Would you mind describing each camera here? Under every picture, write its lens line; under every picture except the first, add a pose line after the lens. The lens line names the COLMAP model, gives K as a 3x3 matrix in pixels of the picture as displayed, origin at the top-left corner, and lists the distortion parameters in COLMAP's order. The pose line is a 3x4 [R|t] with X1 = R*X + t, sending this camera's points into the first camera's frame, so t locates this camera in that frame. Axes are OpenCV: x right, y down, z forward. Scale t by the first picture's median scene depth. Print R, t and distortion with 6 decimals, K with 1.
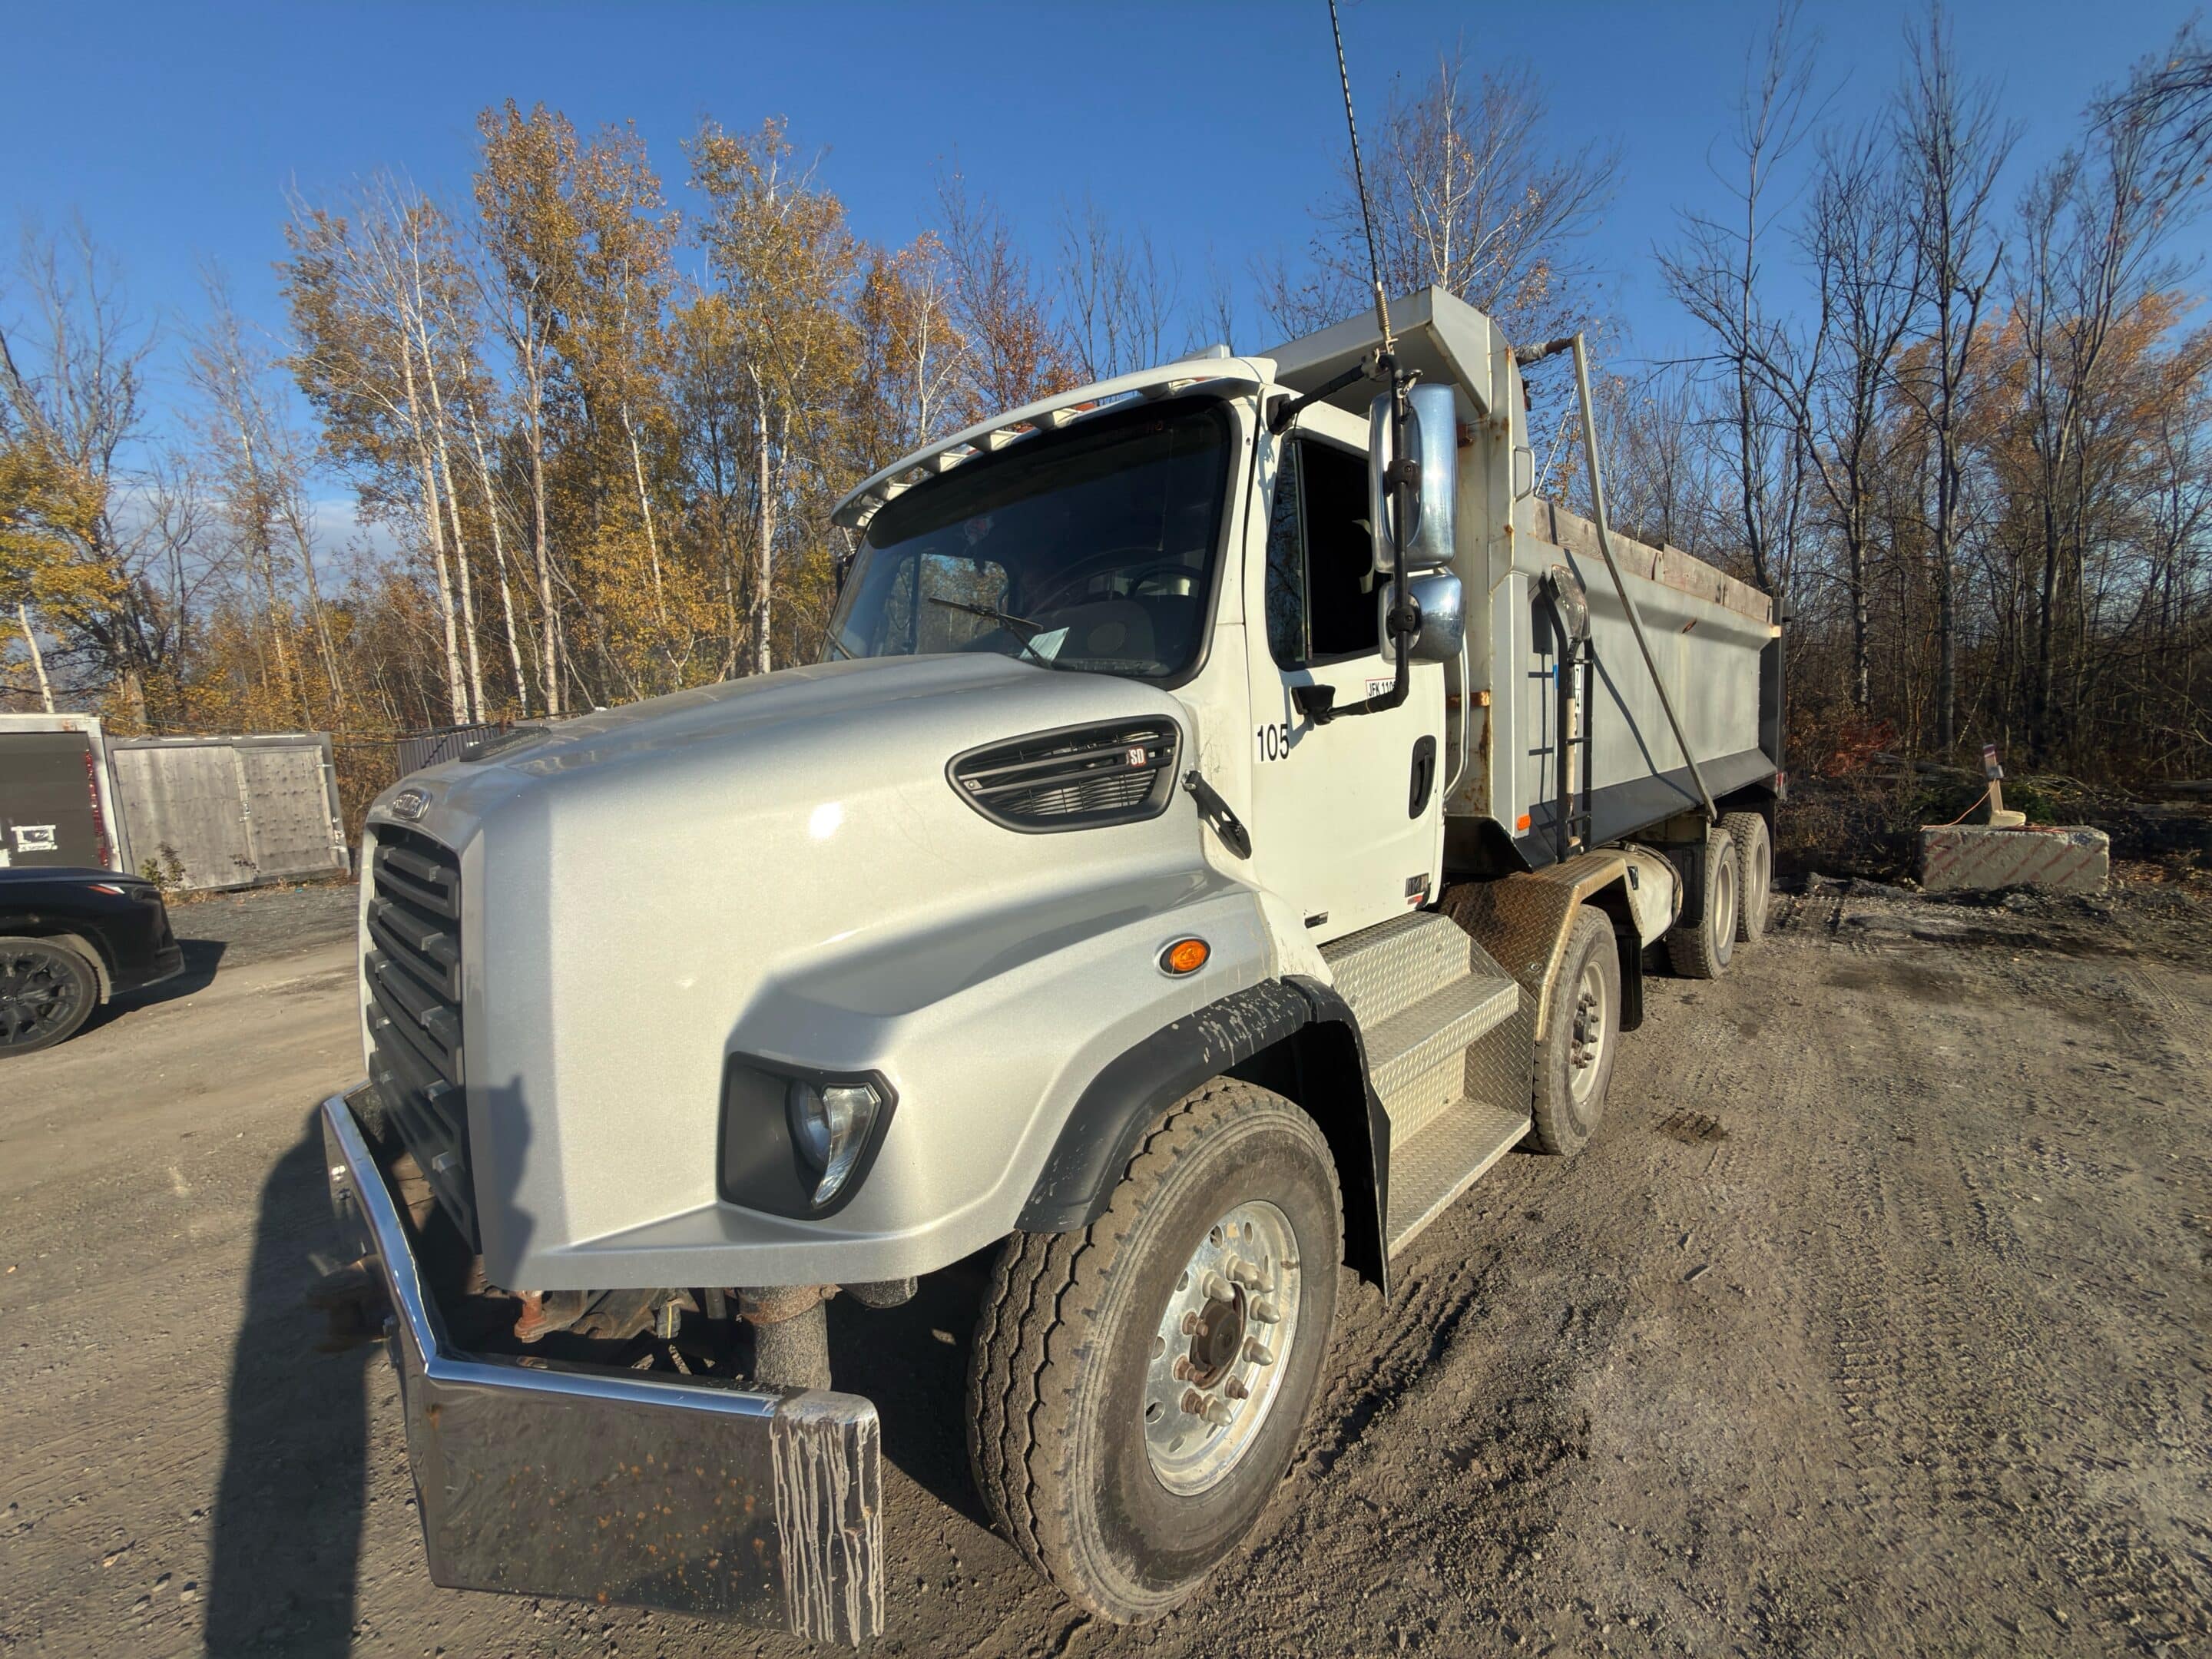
lens RADIAL K [[884.5, 0, 1106.0], [0, 884.5, 829.5], [0, 0, 1]] dist [0.001266, 0.000315]
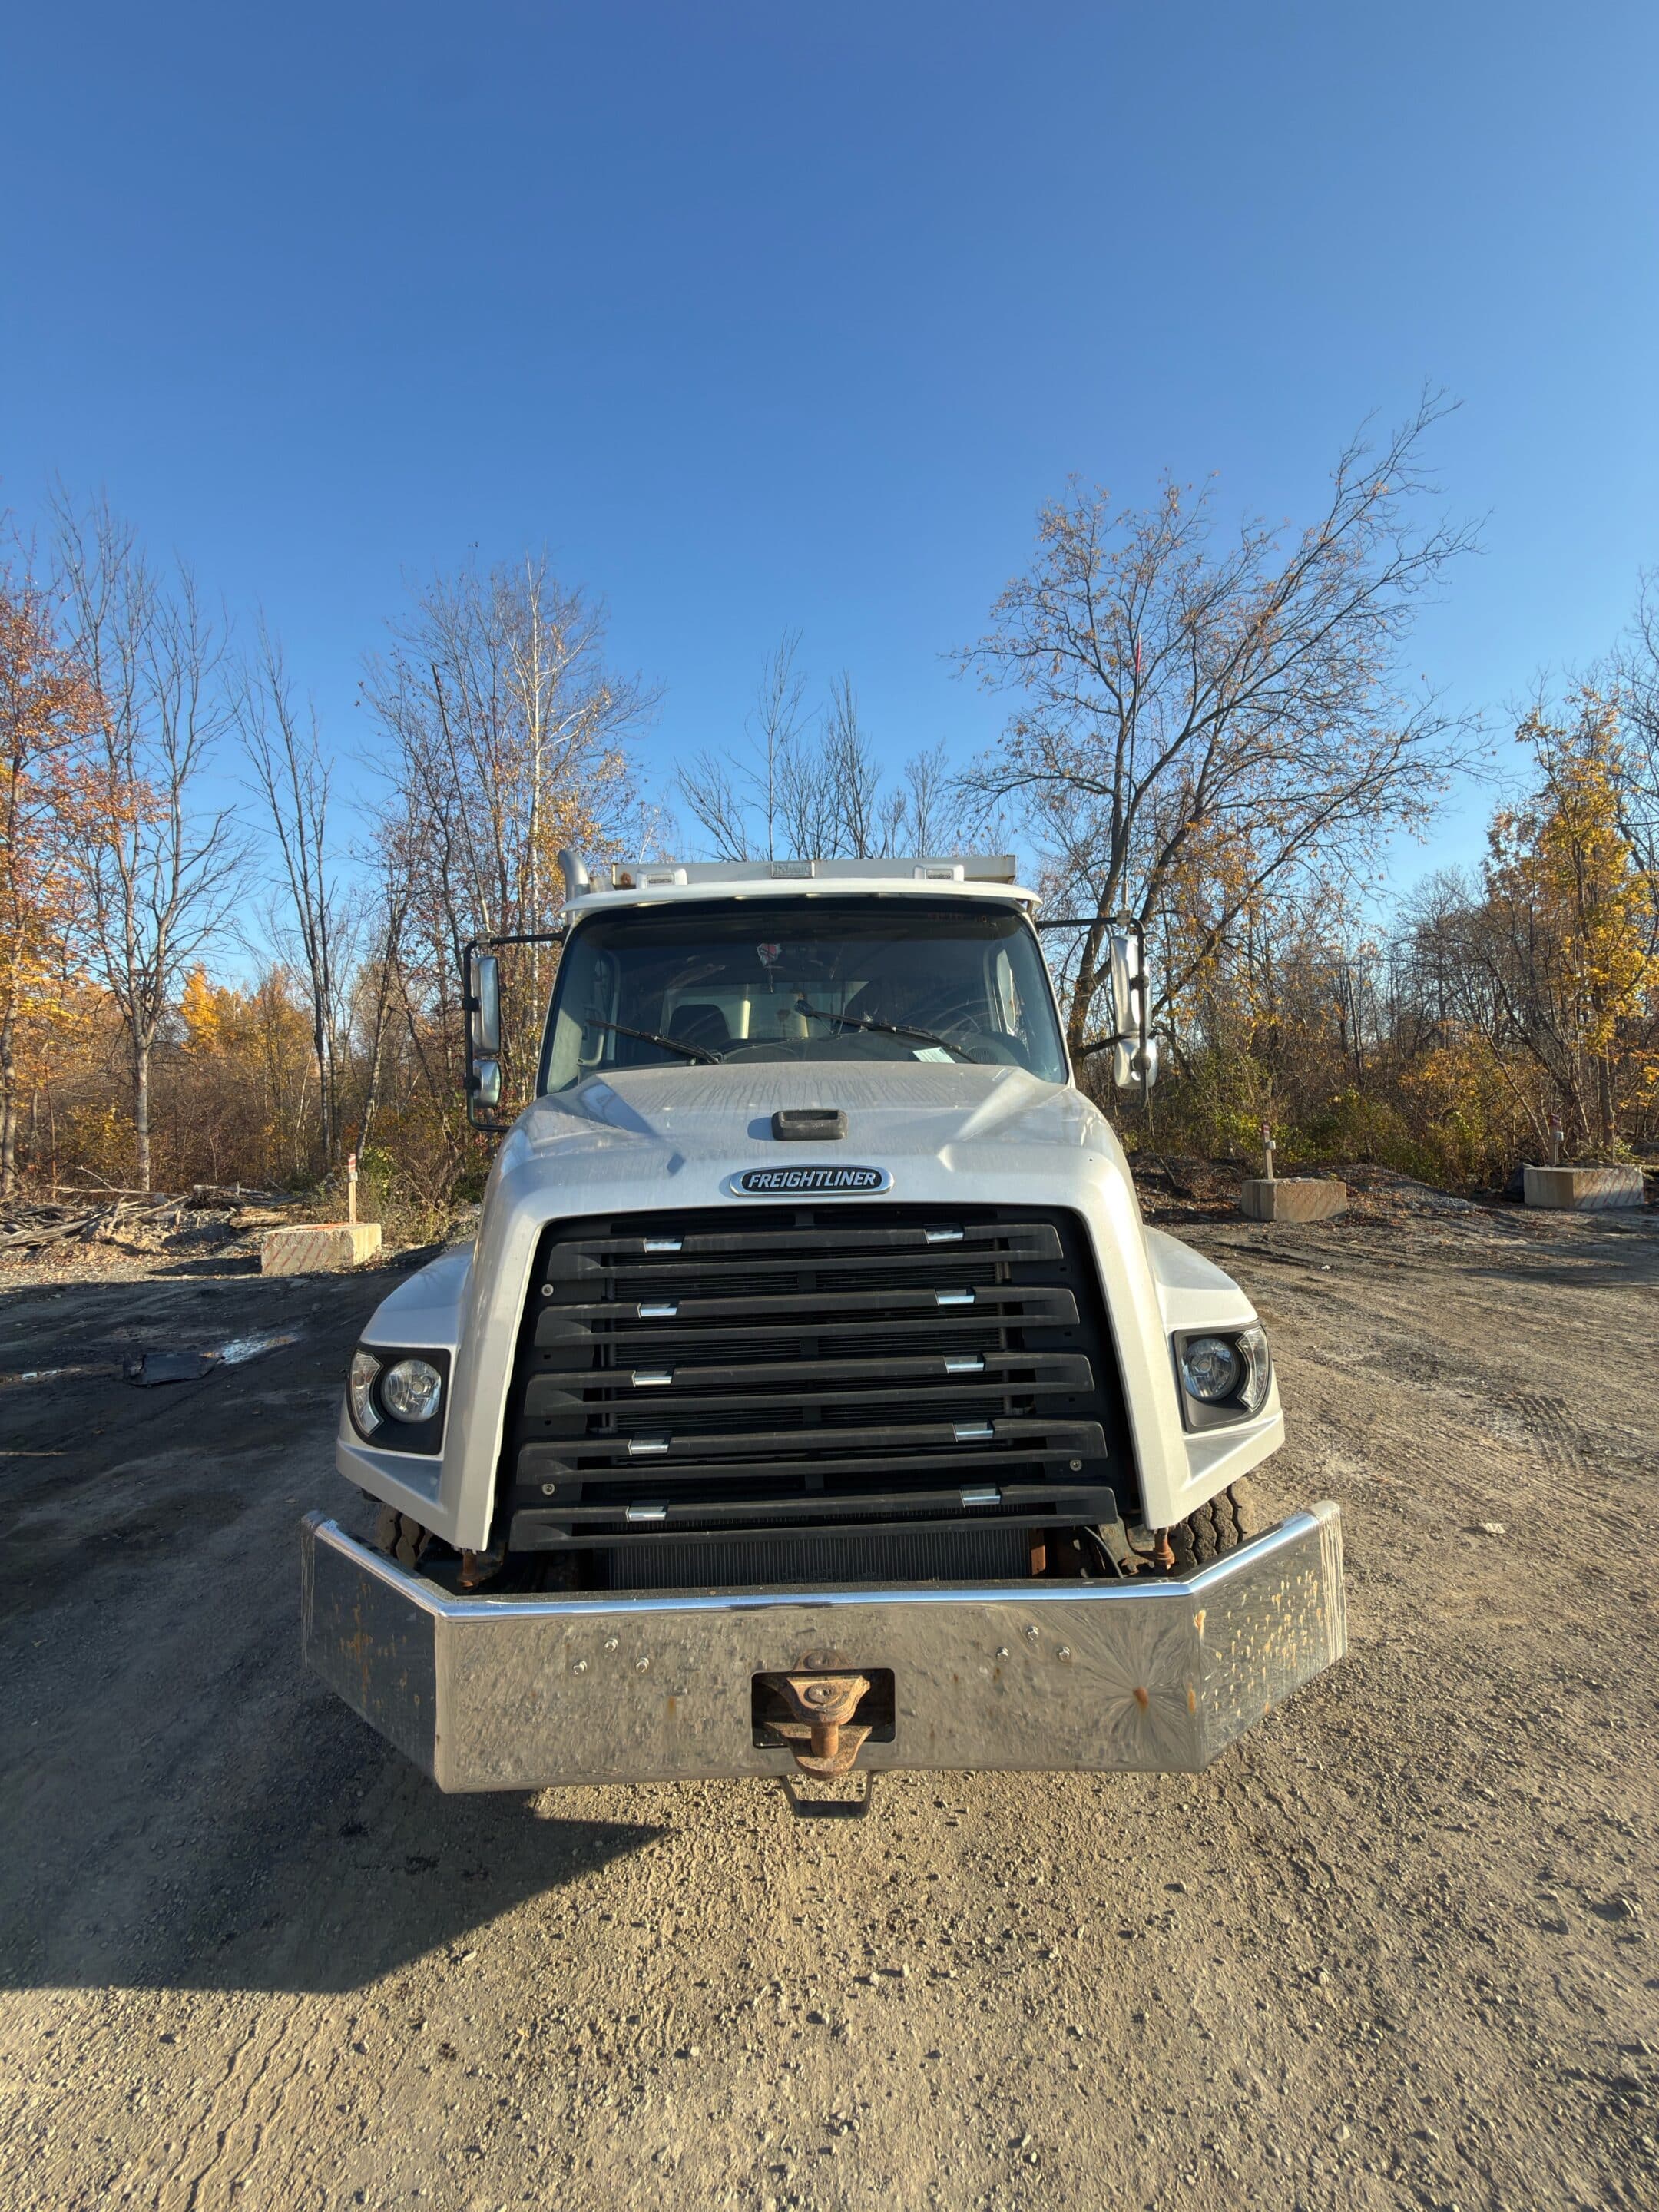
lens RADIAL K [[881.4, 0, 829.5], [0, 881.4, 1106.0], [0, 0, 1]] dist [0.000568, 0.000144]
pose [[0.703543, 0.029526, 0.710039, -0.392786], [0.074930, 0.990485, -0.115432, -0.001182], [-0.706692, 0.134415, 0.694636, 0.066743]]
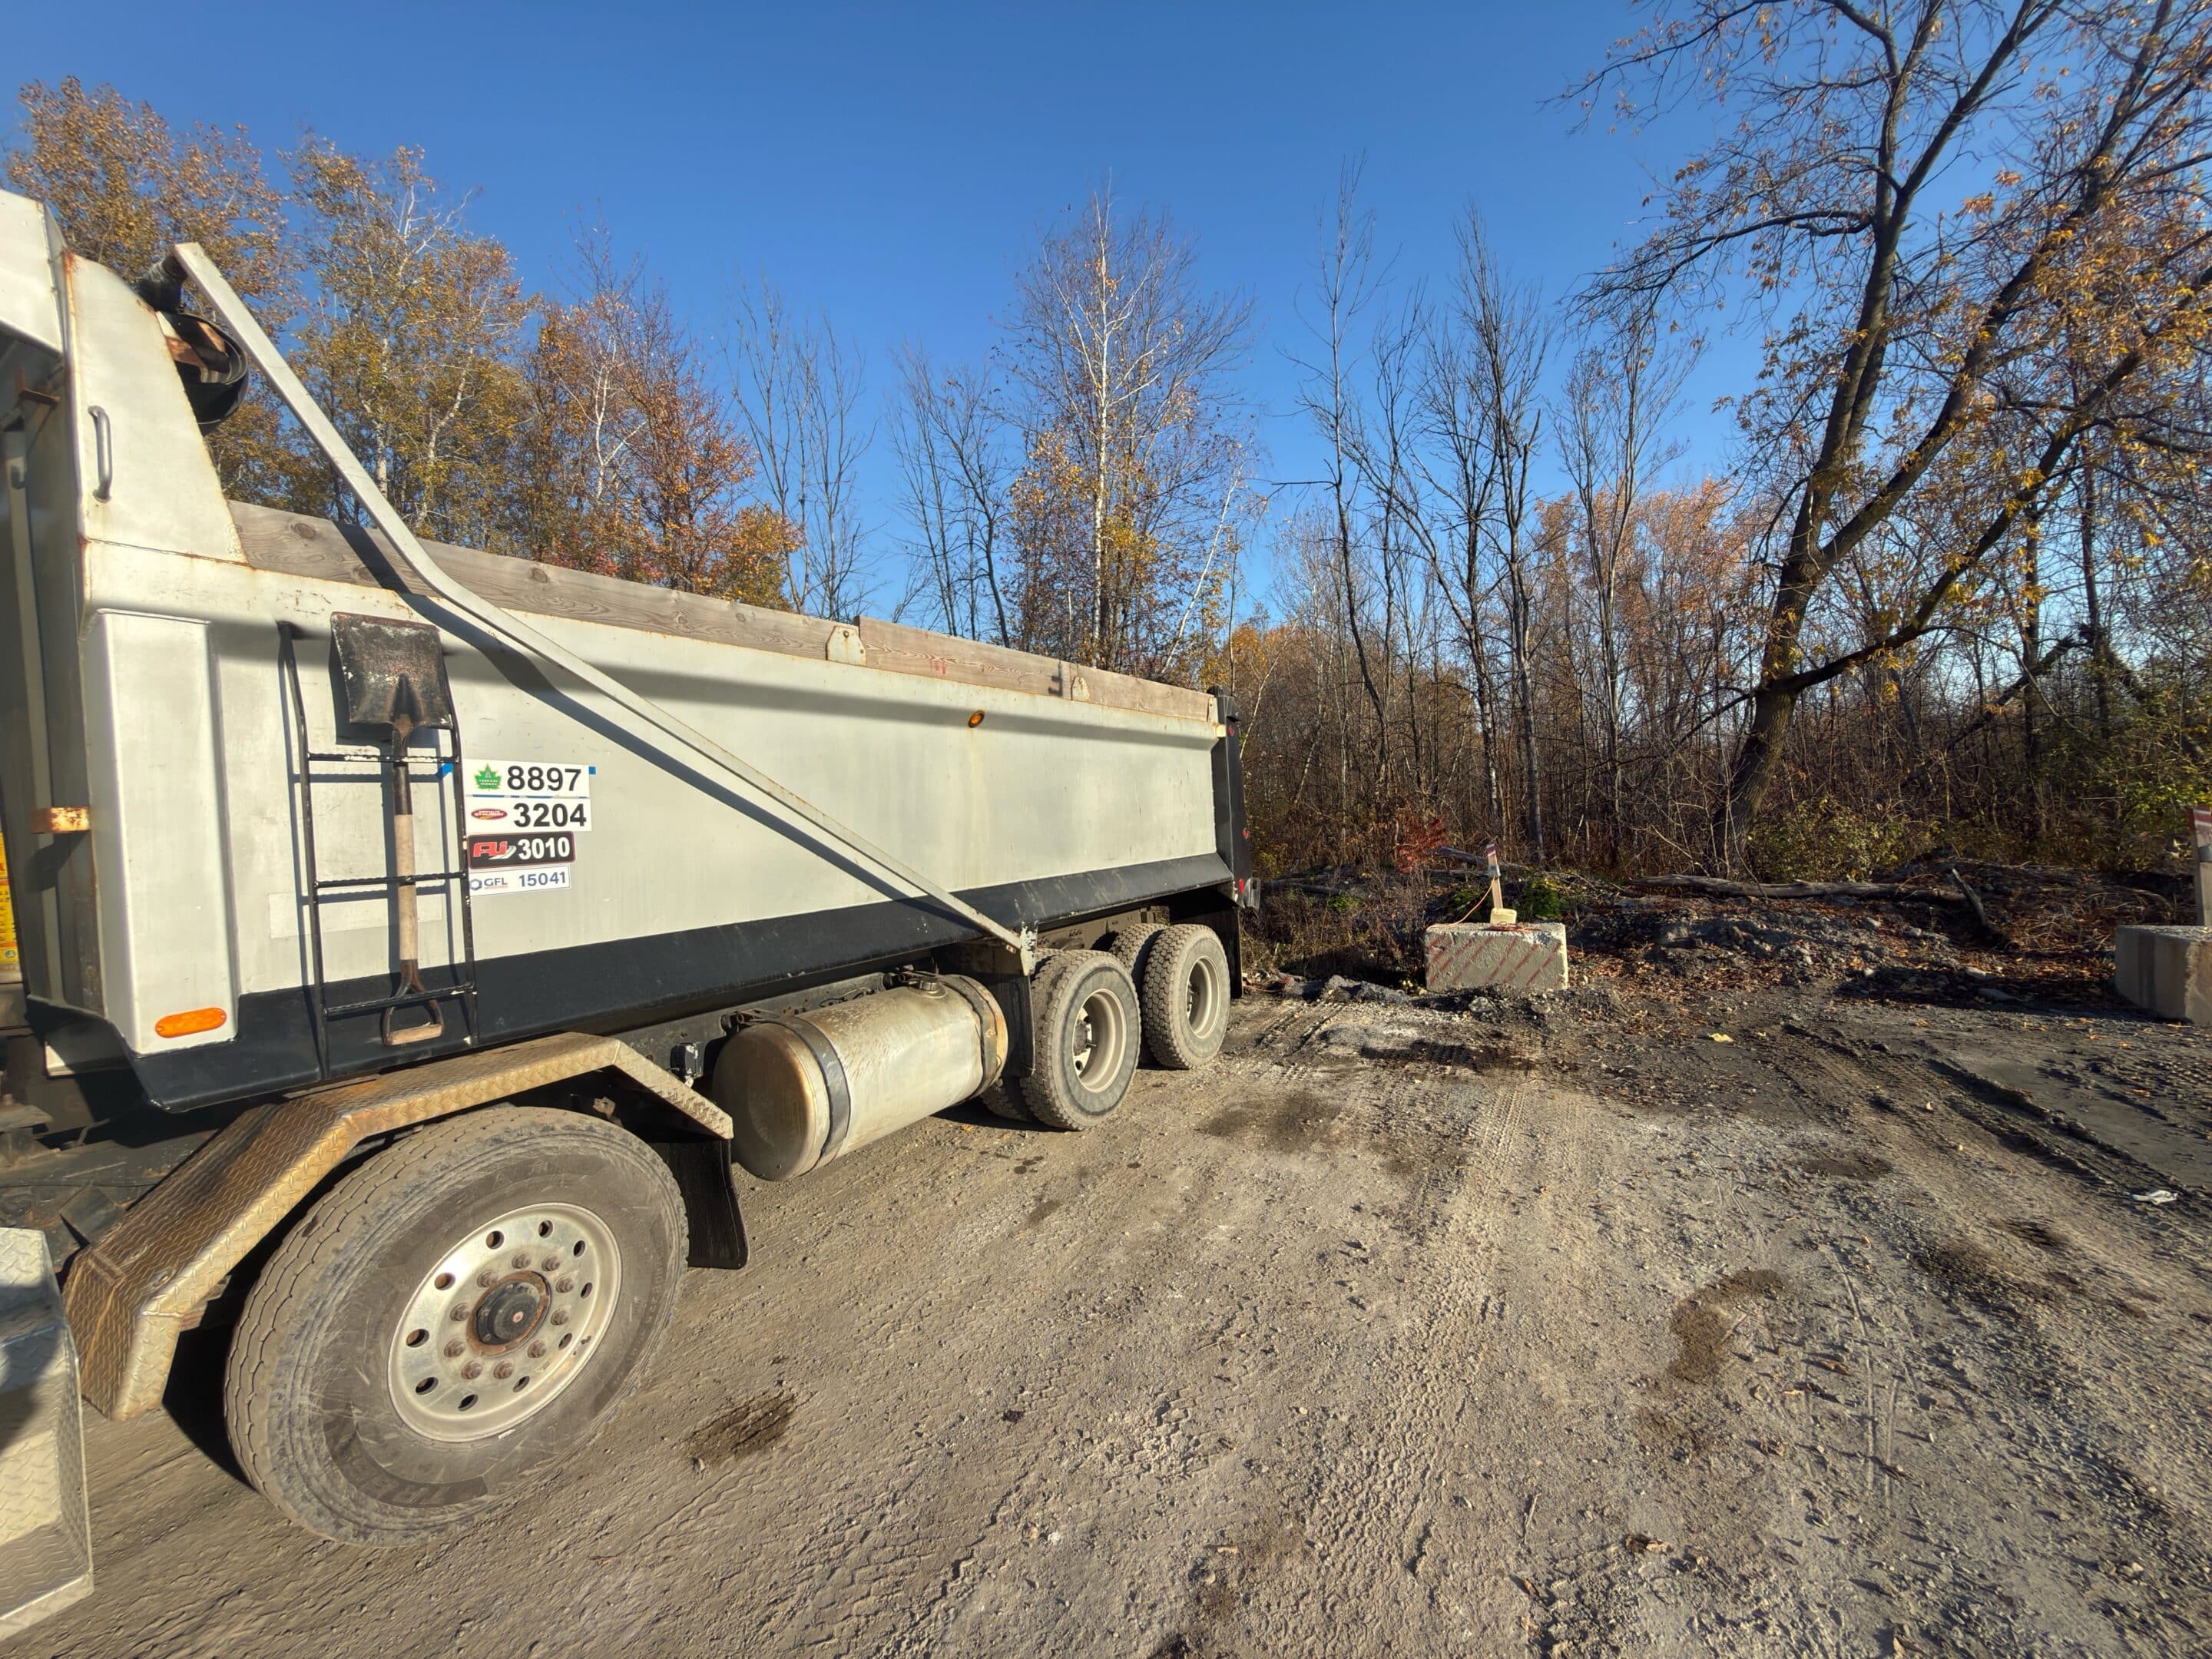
lens RADIAL K [[881.4, 0, 1106.0], [0, 881.4, 829.5], [0, 0, 1]] dist [0.000568, 0.000144]
pose [[0.975136, 0.001449, 0.221600, 0.380845], [0.020234, 0.995219, -0.095546, -0.027416], [-0.220680, 0.097655, 0.970445, 0.108940]]
